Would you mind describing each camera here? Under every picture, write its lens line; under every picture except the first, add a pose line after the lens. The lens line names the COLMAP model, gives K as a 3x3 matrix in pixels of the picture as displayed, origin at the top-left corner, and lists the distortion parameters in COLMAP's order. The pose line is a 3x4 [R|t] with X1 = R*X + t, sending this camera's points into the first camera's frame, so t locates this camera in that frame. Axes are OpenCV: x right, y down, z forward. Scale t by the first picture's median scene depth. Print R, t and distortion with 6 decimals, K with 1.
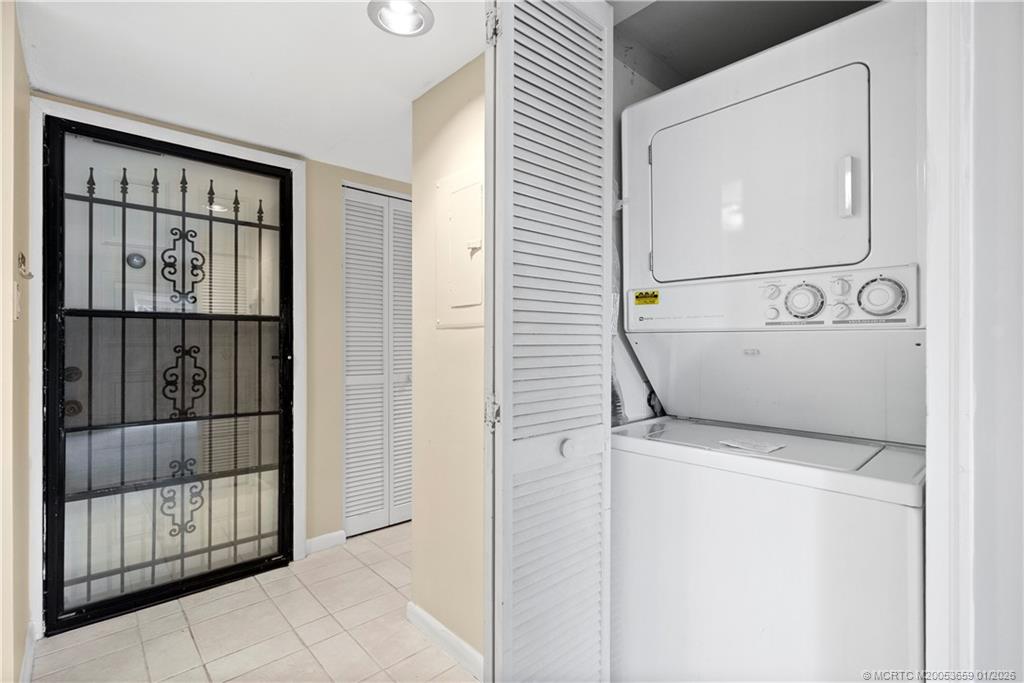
lens RADIAL K [[471.8, 0, 508.2], [0, 471.8, 340.2], [0, 0, 1]] dist [-0.001990, -0.000564]
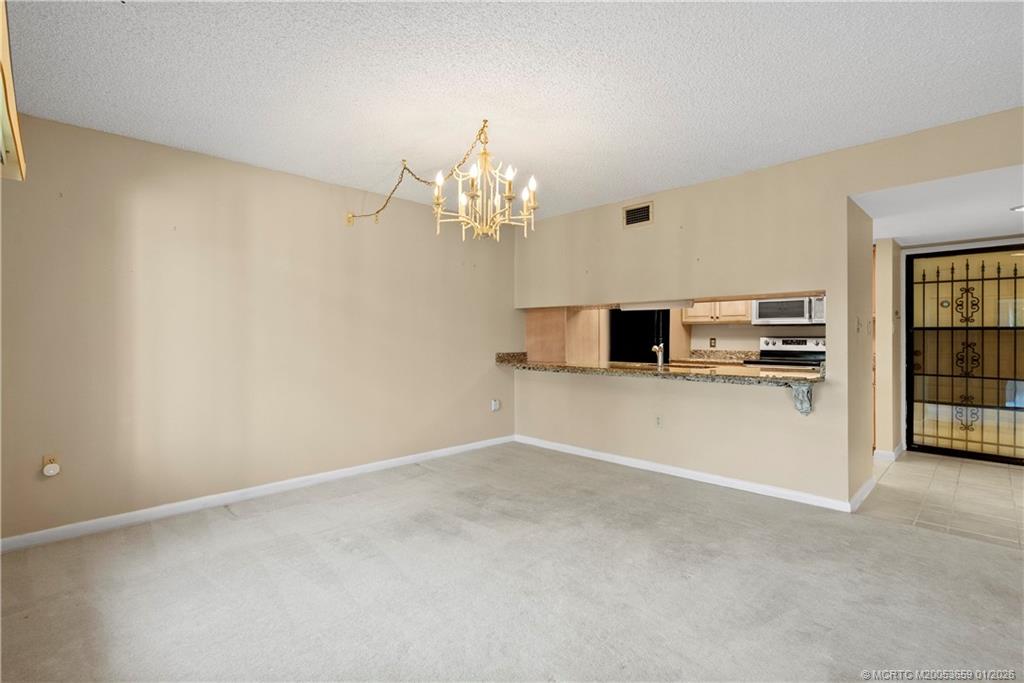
lens RADIAL K [[471.8, 0, 509.6], [0, 471.8, 335.4], [0, 0, 1]] dist [-0.001990, -0.000564]
pose [[0.104116, 0.001379, -0.994564, 1.234880], [0.004378, 0.999989, 0.001845, -0.033134], [0.994556, -0.004546, 0.104108, -1.303135]]
